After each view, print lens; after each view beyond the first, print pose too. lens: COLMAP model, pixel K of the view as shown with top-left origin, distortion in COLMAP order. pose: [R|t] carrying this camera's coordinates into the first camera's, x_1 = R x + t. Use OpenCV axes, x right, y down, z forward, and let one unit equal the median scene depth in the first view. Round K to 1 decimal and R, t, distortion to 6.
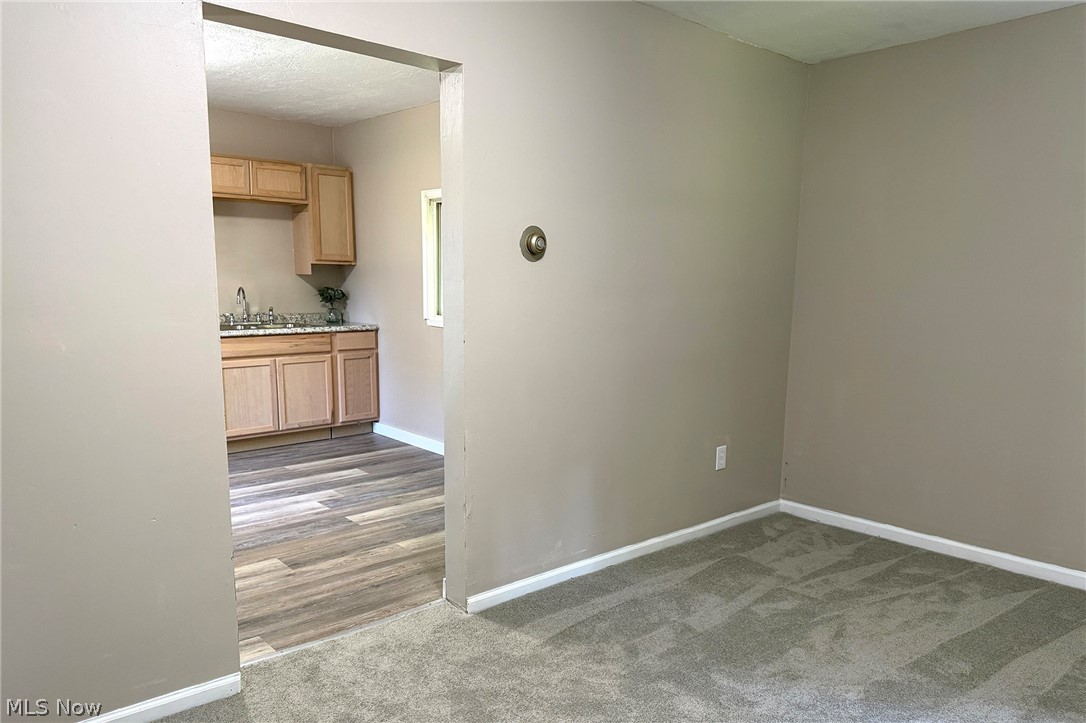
lens RADIAL K [[774.2, 0, 546.6], [0, 774.2, 396.4], [0, 0, 1]] dist [0.079132, -0.065125]
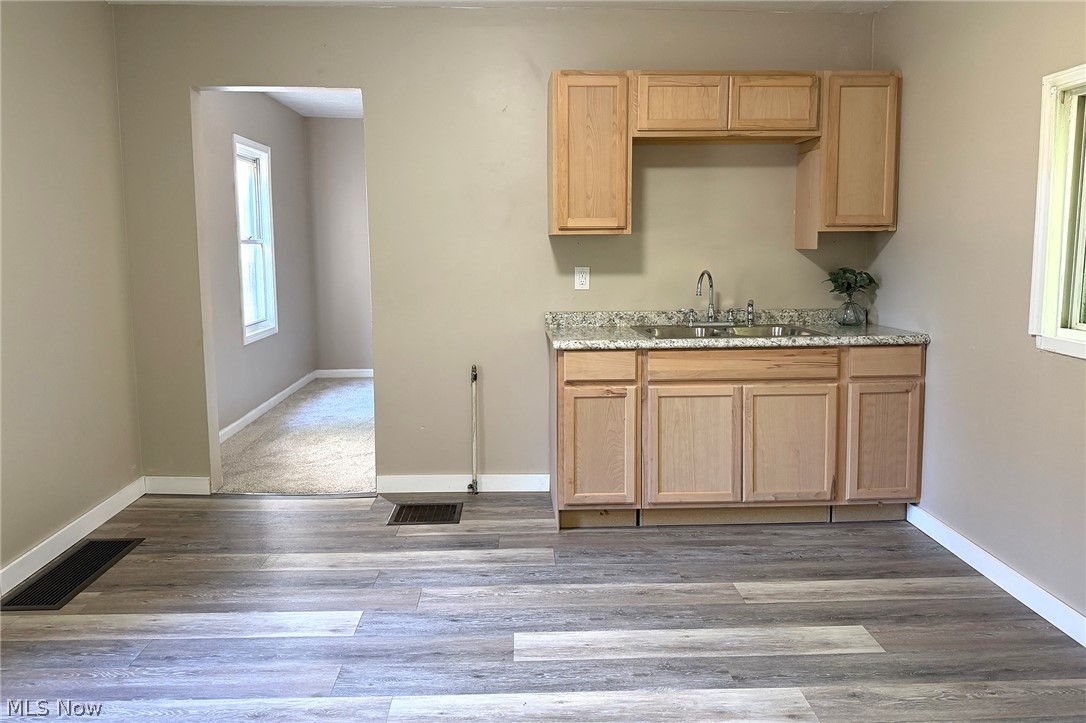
lens RADIAL K [[771.8, 0, 546.3], [0, 771.8, 319.3], [0, 0, 1]] dist [0.071607, -0.104470]
pose [[0.779662, 0.045046, -0.624578, -0.083391], [-0.082806, 0.996067, -0.031528, -0.065164], [0.620701, 0.076300, 0.780326, 0.400776]]
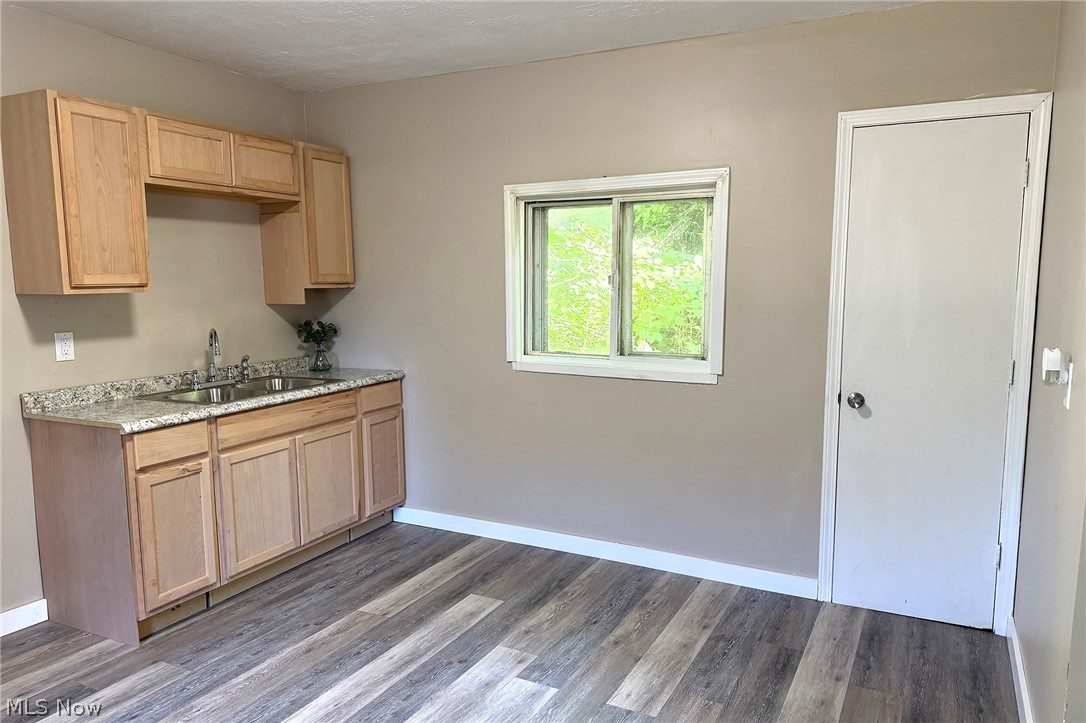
lens RADIAL K [[767.1, 0, 545.8], [0, 767.1, 373.8], [0, 0, 1]] dist [0.078925, -0.074785]
pose [[0.930757, -0.065634, 0.359699, -0.361488], [0.076010, 0.996998, -0.014765, -0.071563], [-0.357650, 0.041083, 0.932952, 0.307647]]
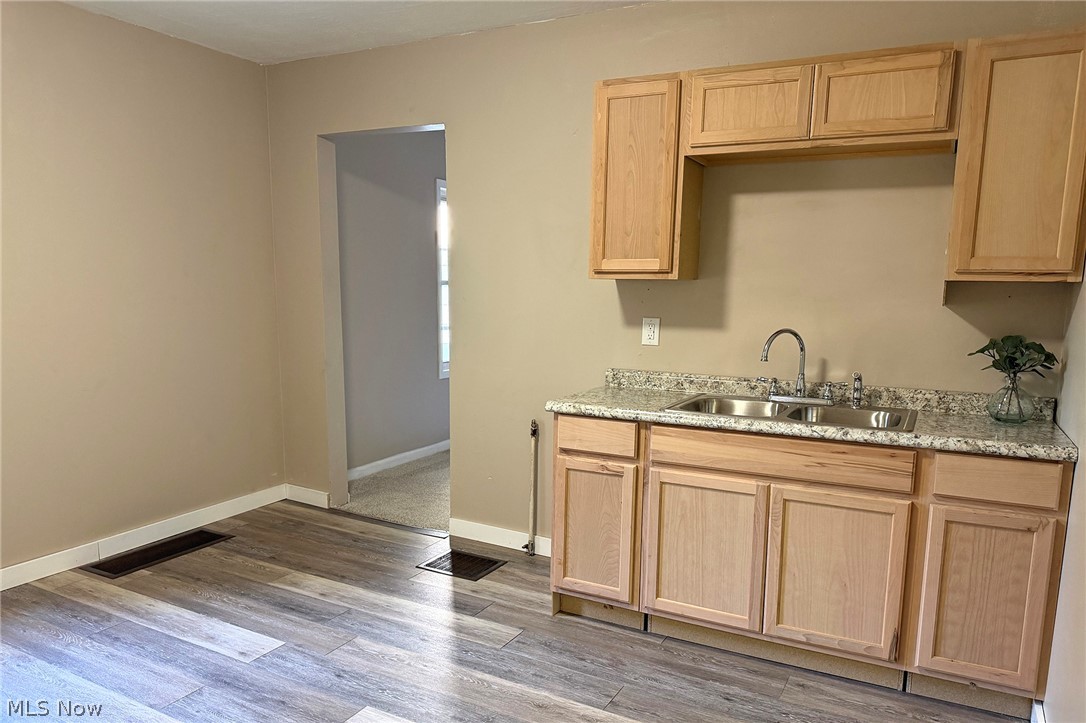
lens RADIAL K [[765.1, 0, 546.5], [0, 765.1, 410.8], [0, 0, 1]] dist [0.045480, -0.062645]
pose [[0.347500, 0.144695, -0.926449, 0.023263], [-0.158163, 0.982910, 0.094189, -0.107815], [0.924245, 0.113799, 0.364446, 0.669454]]
